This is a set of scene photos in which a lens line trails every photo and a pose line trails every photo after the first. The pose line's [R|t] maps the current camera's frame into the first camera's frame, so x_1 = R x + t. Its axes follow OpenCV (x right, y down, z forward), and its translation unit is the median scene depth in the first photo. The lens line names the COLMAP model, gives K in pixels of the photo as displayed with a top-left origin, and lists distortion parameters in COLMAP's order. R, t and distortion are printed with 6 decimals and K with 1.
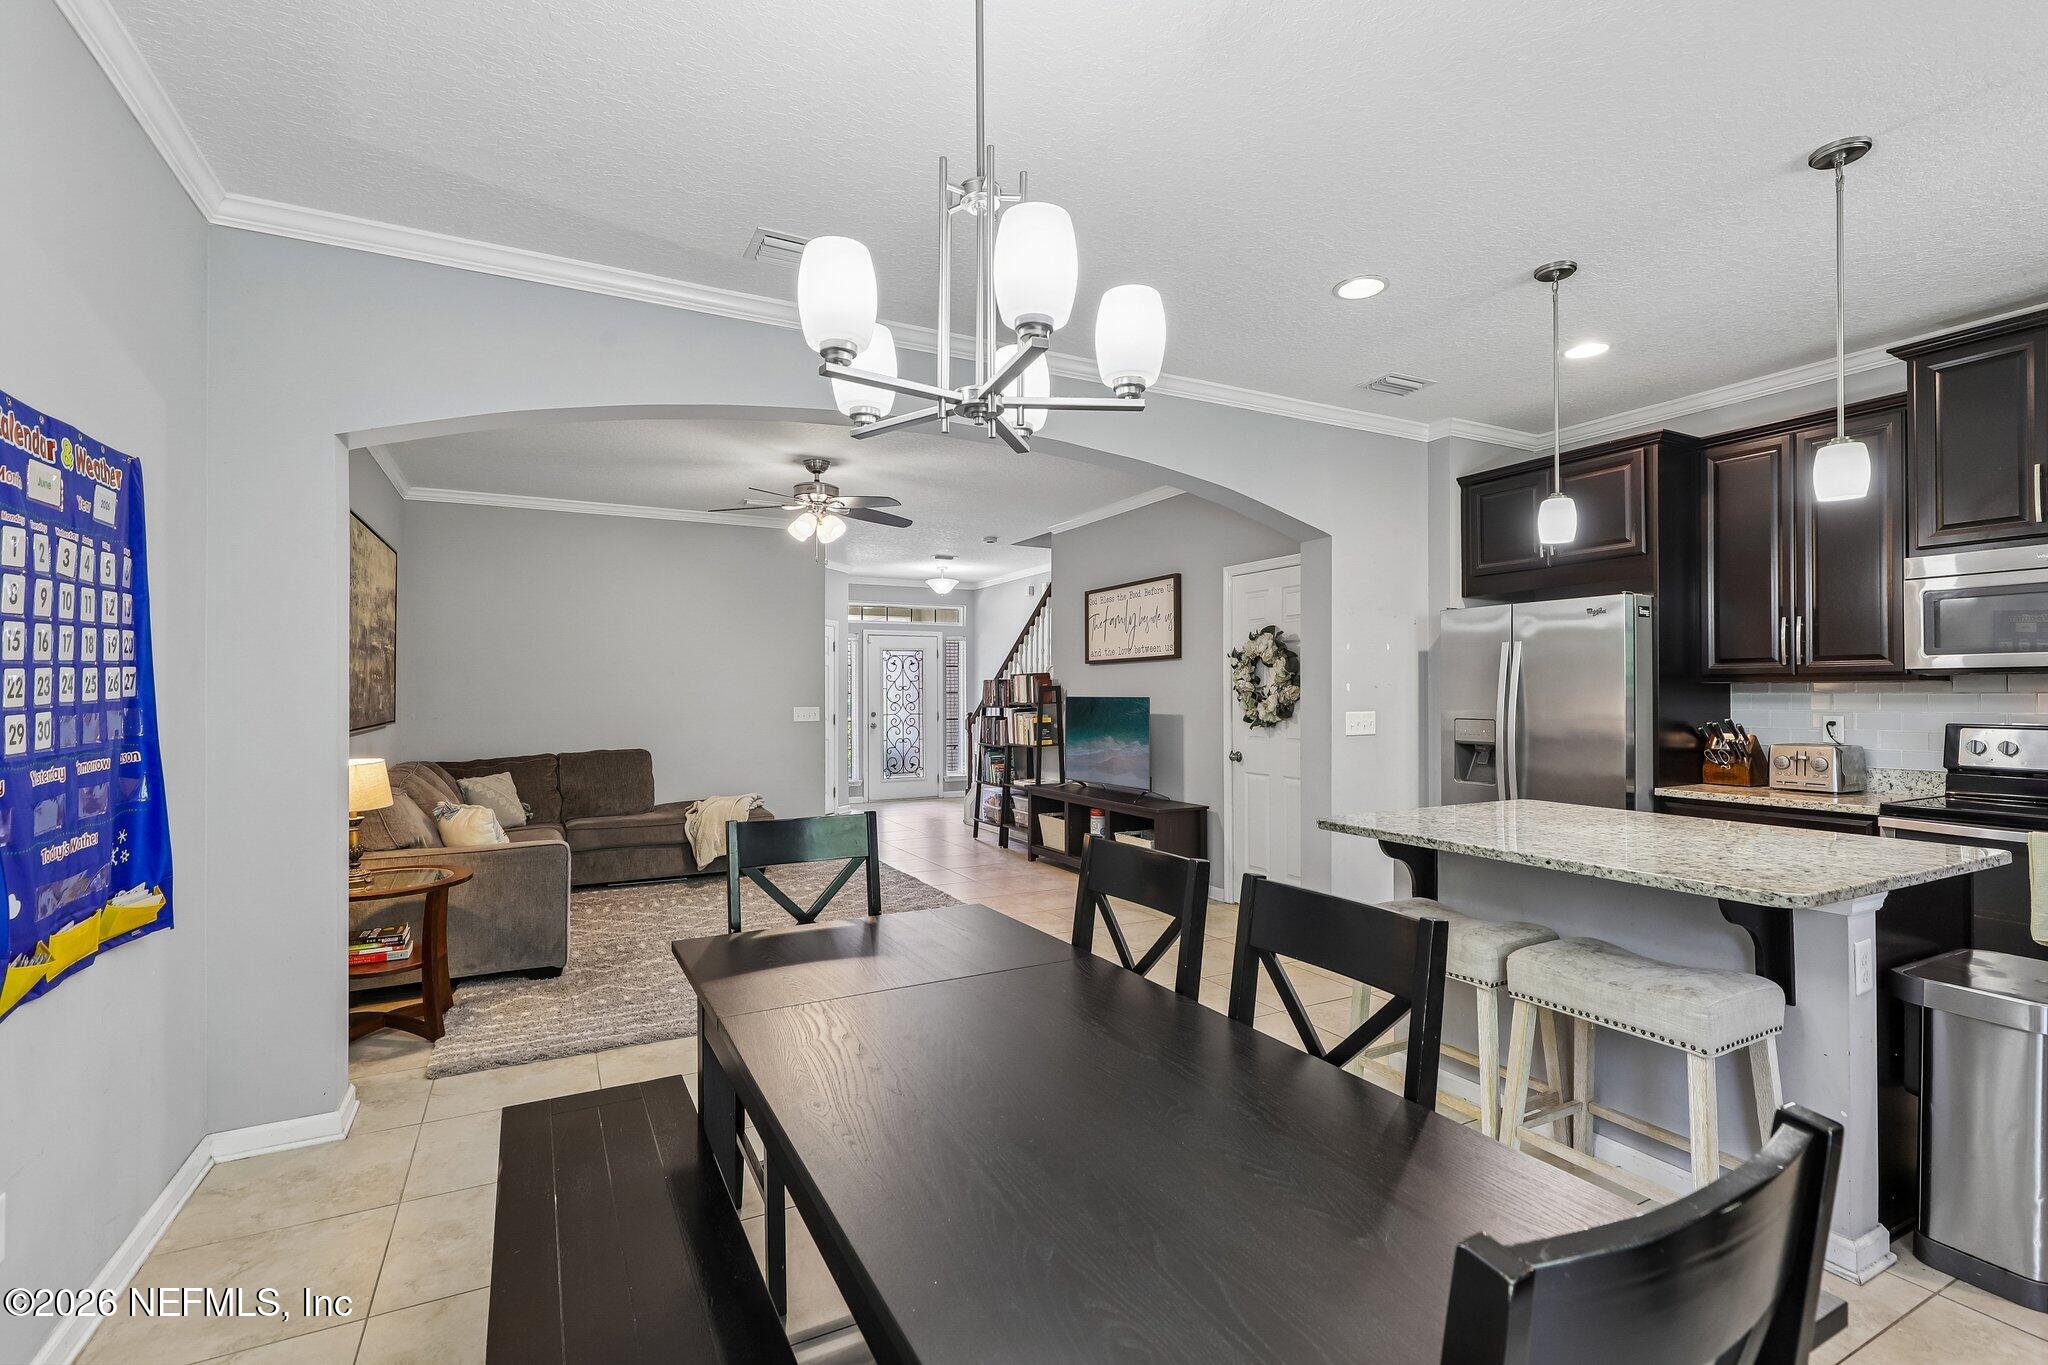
lens RADIAL K [[922.6, 0, 1025.2], [0, 922.6, 685.5], [0, 0, 1]] dist [0.000761, -0.000474]
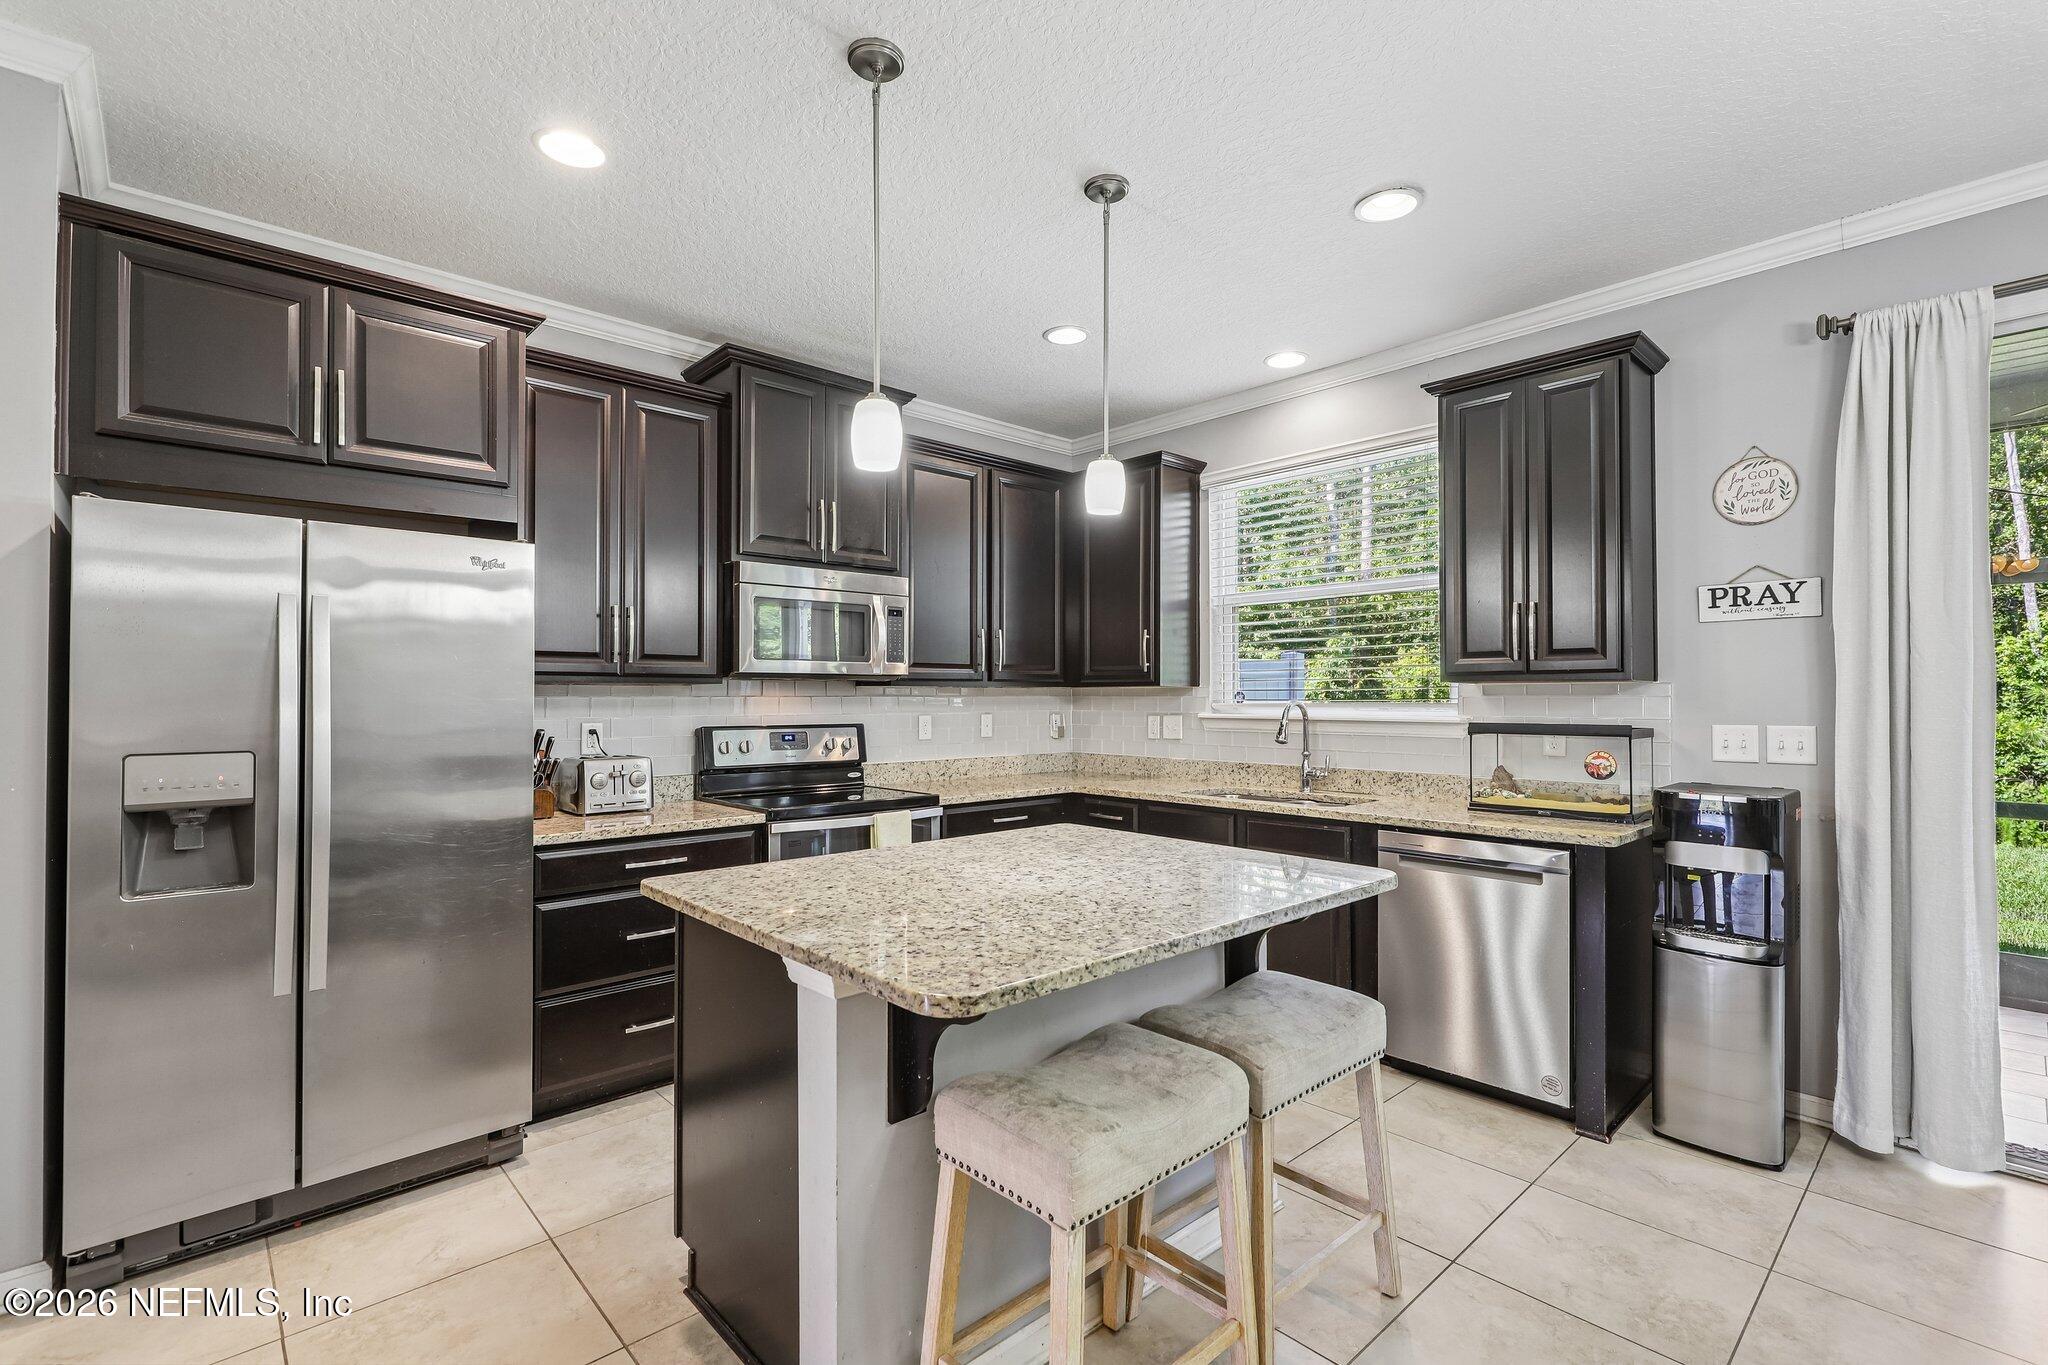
lens RADIAL K [[922.6, 0, 1026.8], [0, 922.6, 685.7], [0, 0, 1]] dist [0.000761, -0.000474]
pose [[-0.260677, 0.013987, 0.965325, -0.053071], [-0.007115, 0.999840, -0.016409, 0.006807], [-0.965400, -0.011146, -0.260536, 0.618260]]
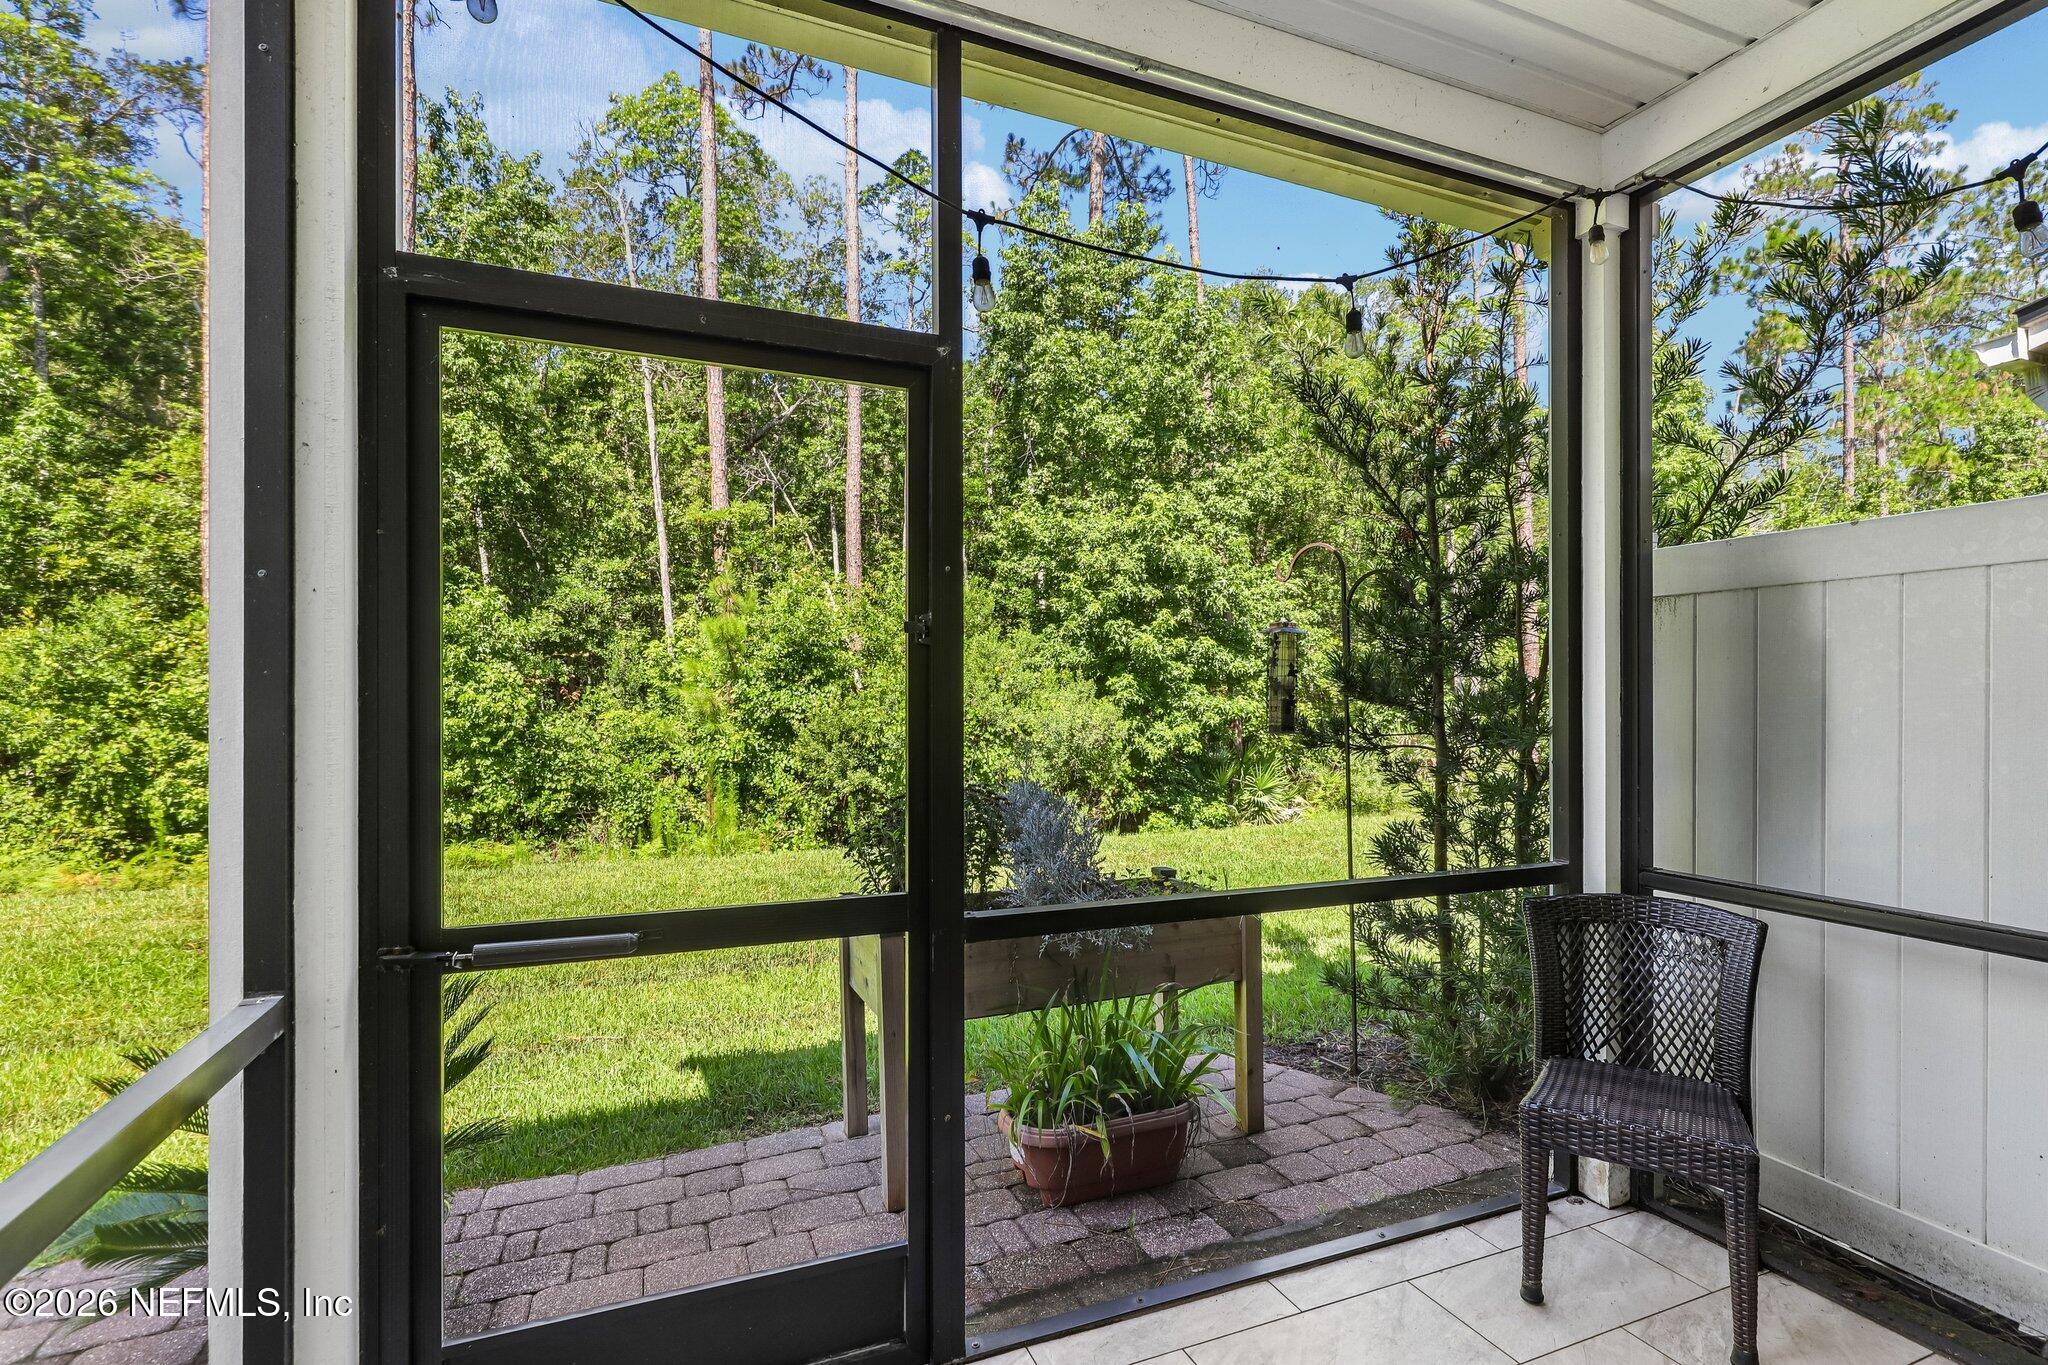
lens RADIAL K [[922.6, 0, 1023.0], [0, 922.6, 703.7], [0, 0, 1]] dist [0.000761, -0.000474]
pose [[-0.995588, 0.003374, 0.093771, 0.387062], [0.002786, 0.999976, -0.006404, 0.016221], [-0.093790, -0.006115, -0.995573, -0.099420]]
